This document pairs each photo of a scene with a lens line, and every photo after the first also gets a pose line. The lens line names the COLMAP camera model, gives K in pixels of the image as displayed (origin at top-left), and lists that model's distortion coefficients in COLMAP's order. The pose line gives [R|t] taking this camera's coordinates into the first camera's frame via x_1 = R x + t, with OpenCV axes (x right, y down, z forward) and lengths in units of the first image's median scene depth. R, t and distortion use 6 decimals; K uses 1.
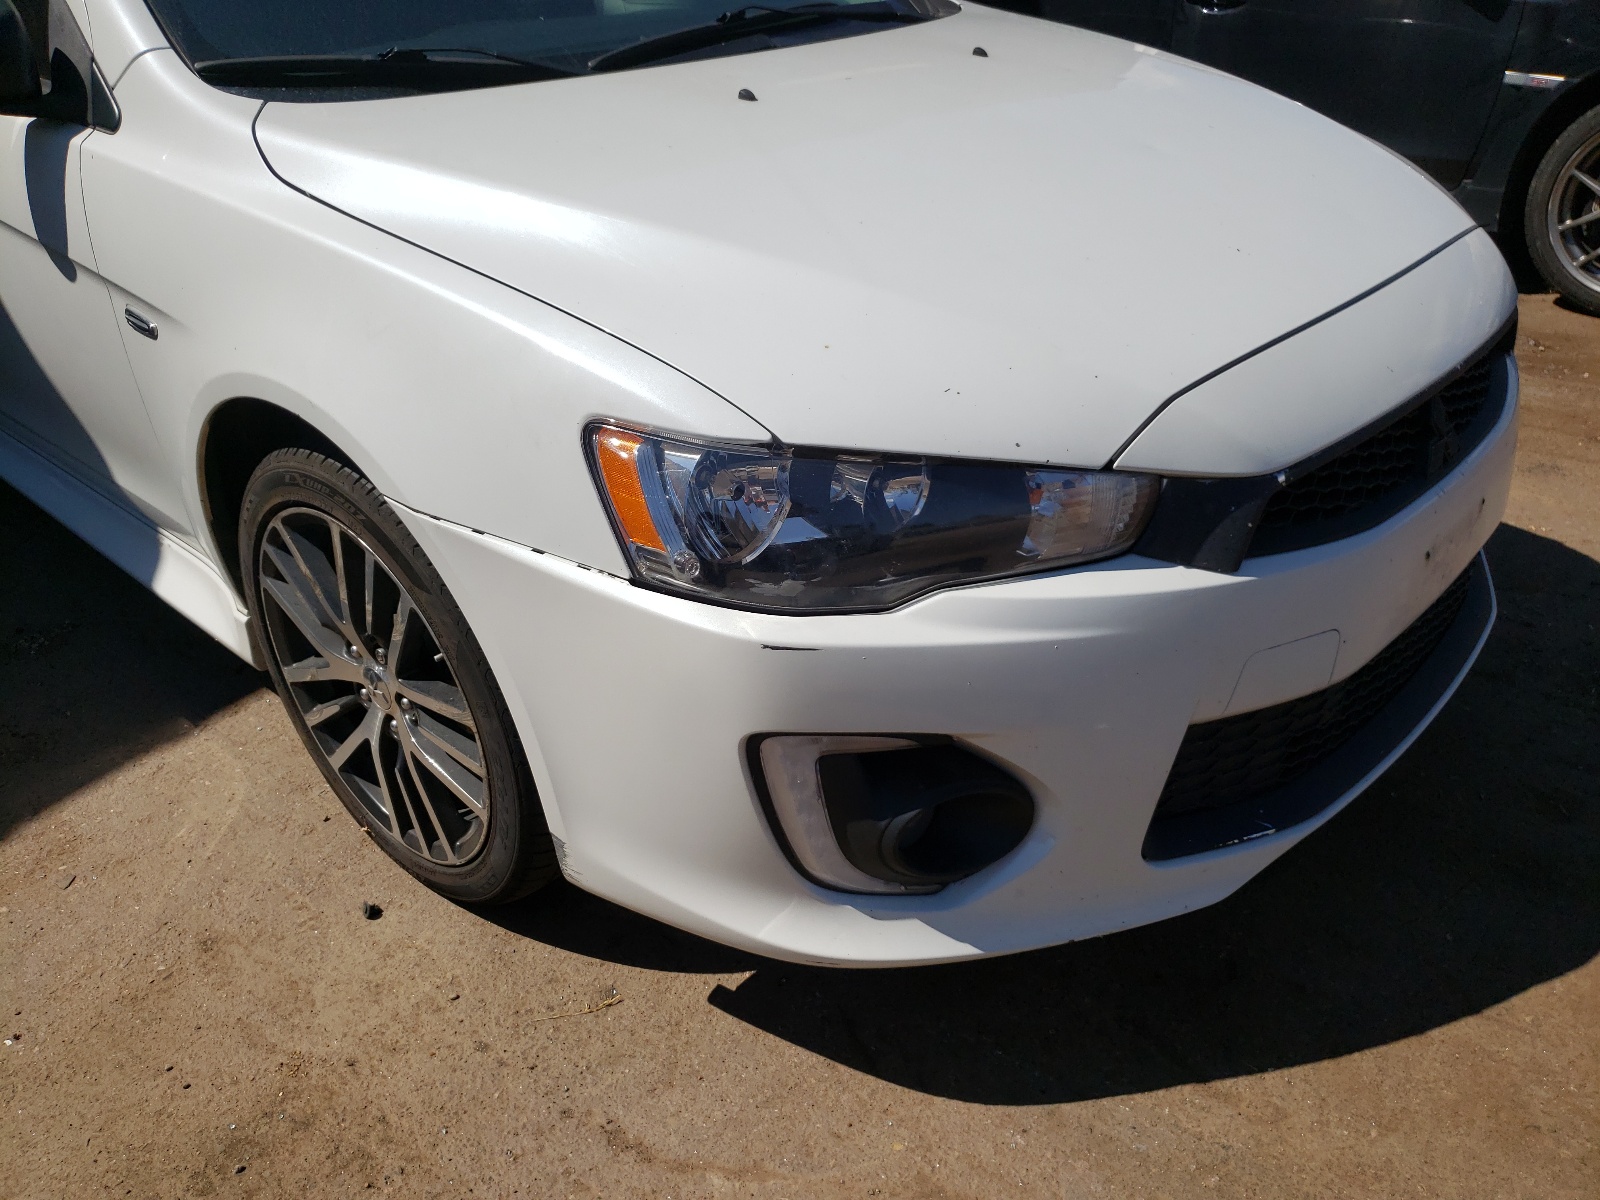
lens RADIAL K [[1084.0, 0, 799.3], [0, 1084.0, 589.9], [0, 0, 1]] dist [0.005313, -0.002315]
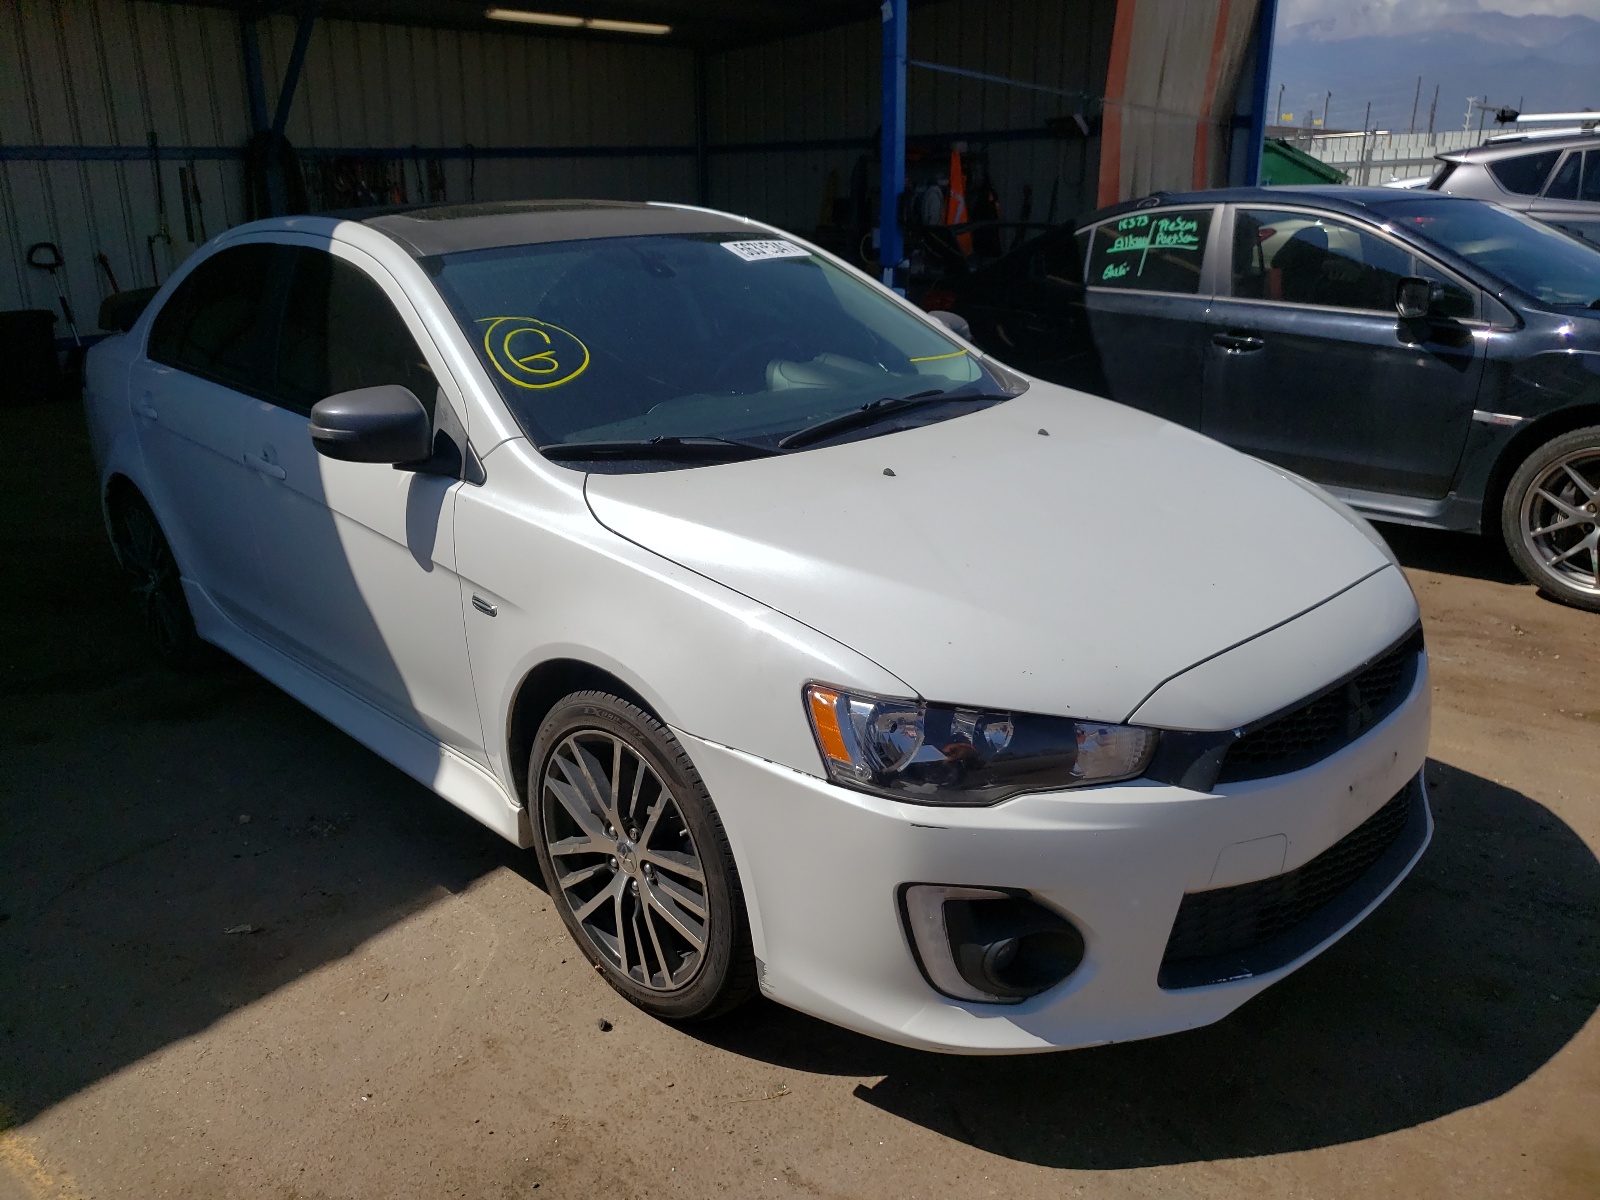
lens RADIAL K [[1084.0, 0, 799.3], [0, 1084.0, 589.9], [0, 0, 1]] dist [0.005313, -0.002315]
pose [[0.997542, 0.024152, -0.065777, -0.078137], [-0.037981, 0.975230, -0.217909, 0.052711], [0.058884, 0.219872, 0.973750, -0.519995]]
